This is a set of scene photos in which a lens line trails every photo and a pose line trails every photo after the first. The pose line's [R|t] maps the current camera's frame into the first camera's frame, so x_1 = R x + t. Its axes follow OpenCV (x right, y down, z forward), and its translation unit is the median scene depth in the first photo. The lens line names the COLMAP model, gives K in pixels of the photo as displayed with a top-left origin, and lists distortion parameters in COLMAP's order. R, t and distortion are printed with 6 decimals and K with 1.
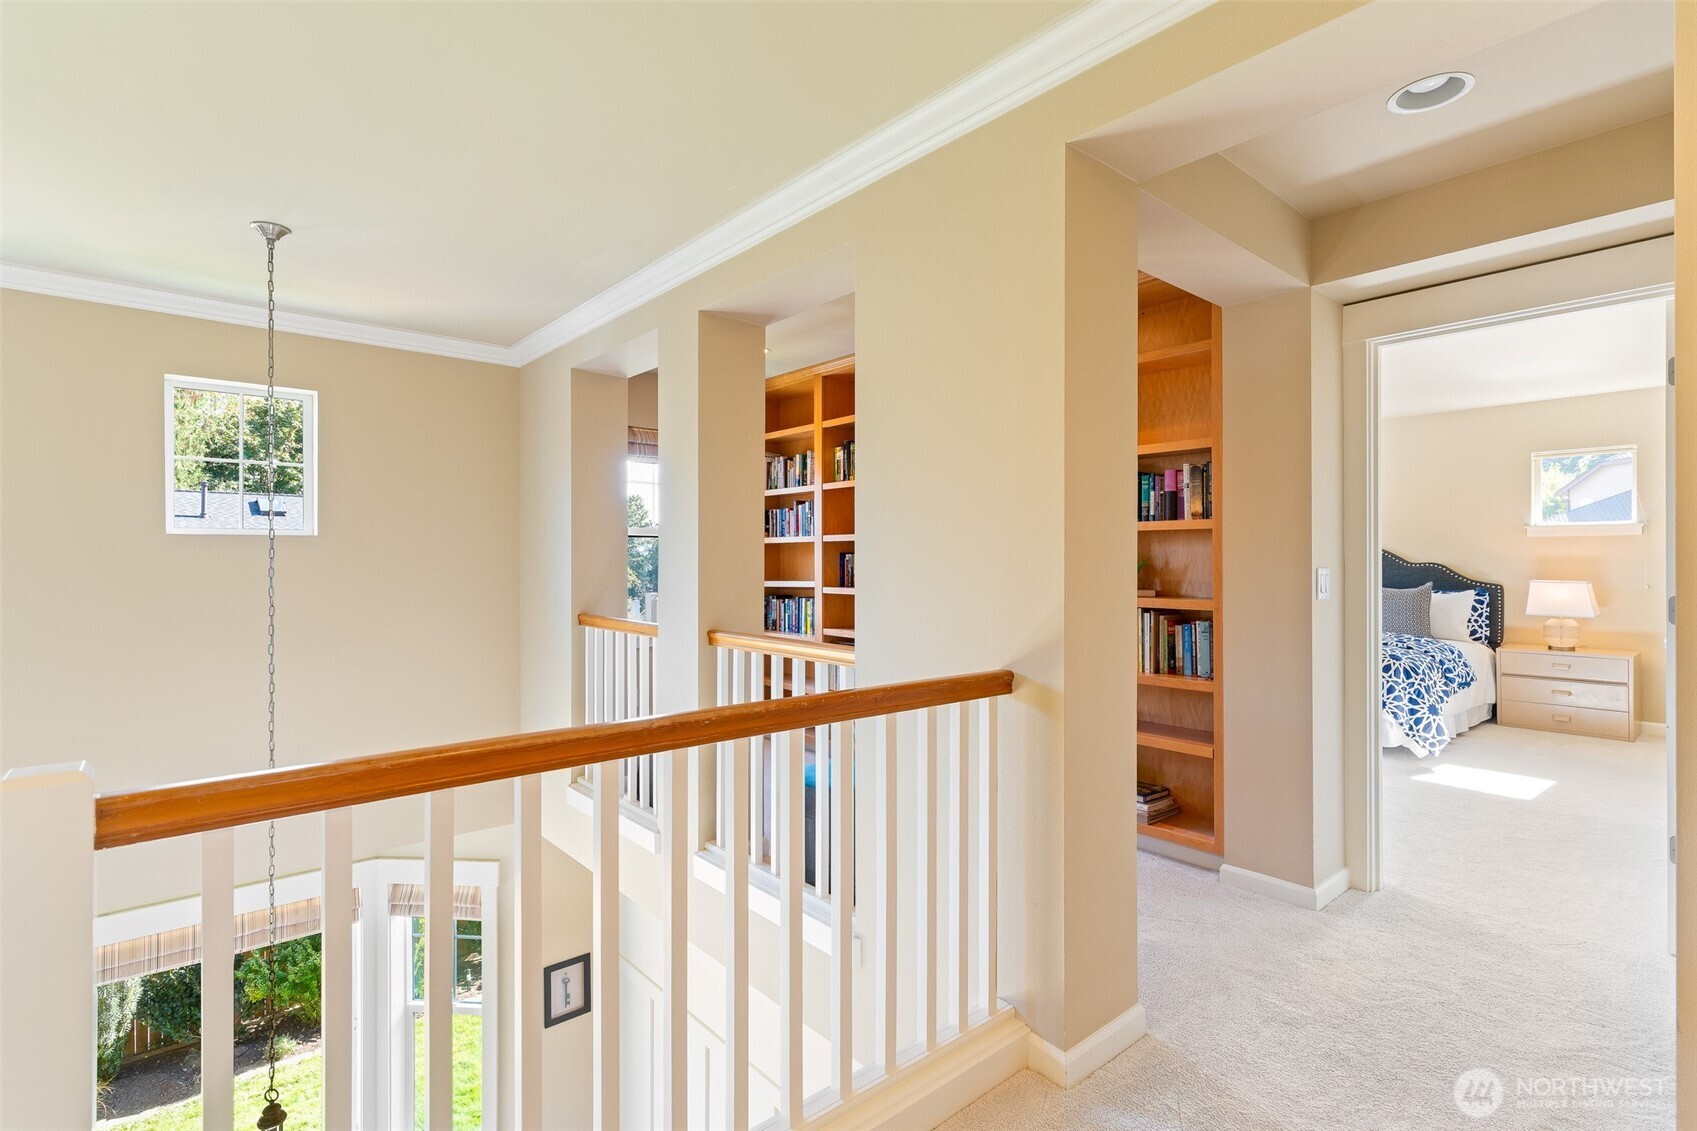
lens RADIAL K [[806.7, 0, 851.5], [0, 806.7, 572.5], [0, 0, 1]] dist [0.002026, 0.000670]
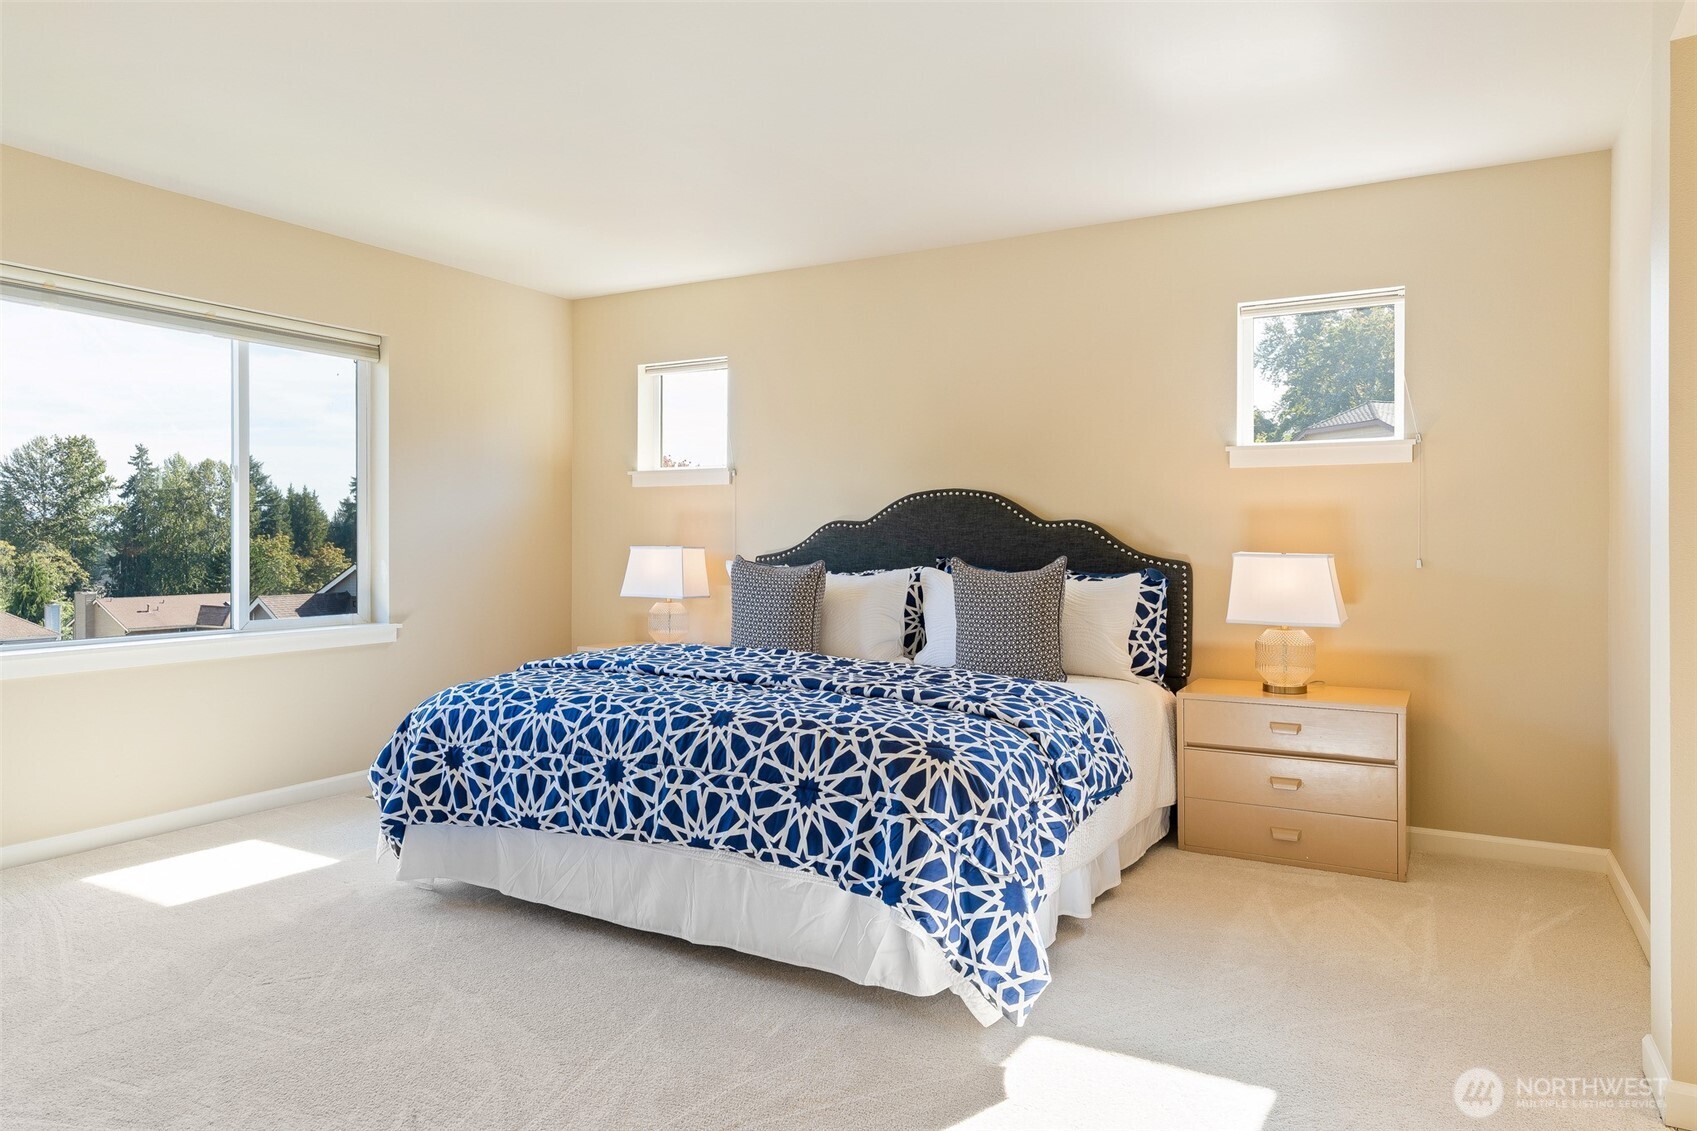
lens RADIAL K [[1063.2, 0, 846.8], [0, 1063.2, 579.8], [0, 0, 1]] dist [-0.000860, -0.000689]
pose [[0.940974, -0.008748, 0.338367, 0.456072], [0.002055, 0.999795, 0.020134, 0.014795], [-0.338474, -0.018251, 0.940799, 0.538329]]
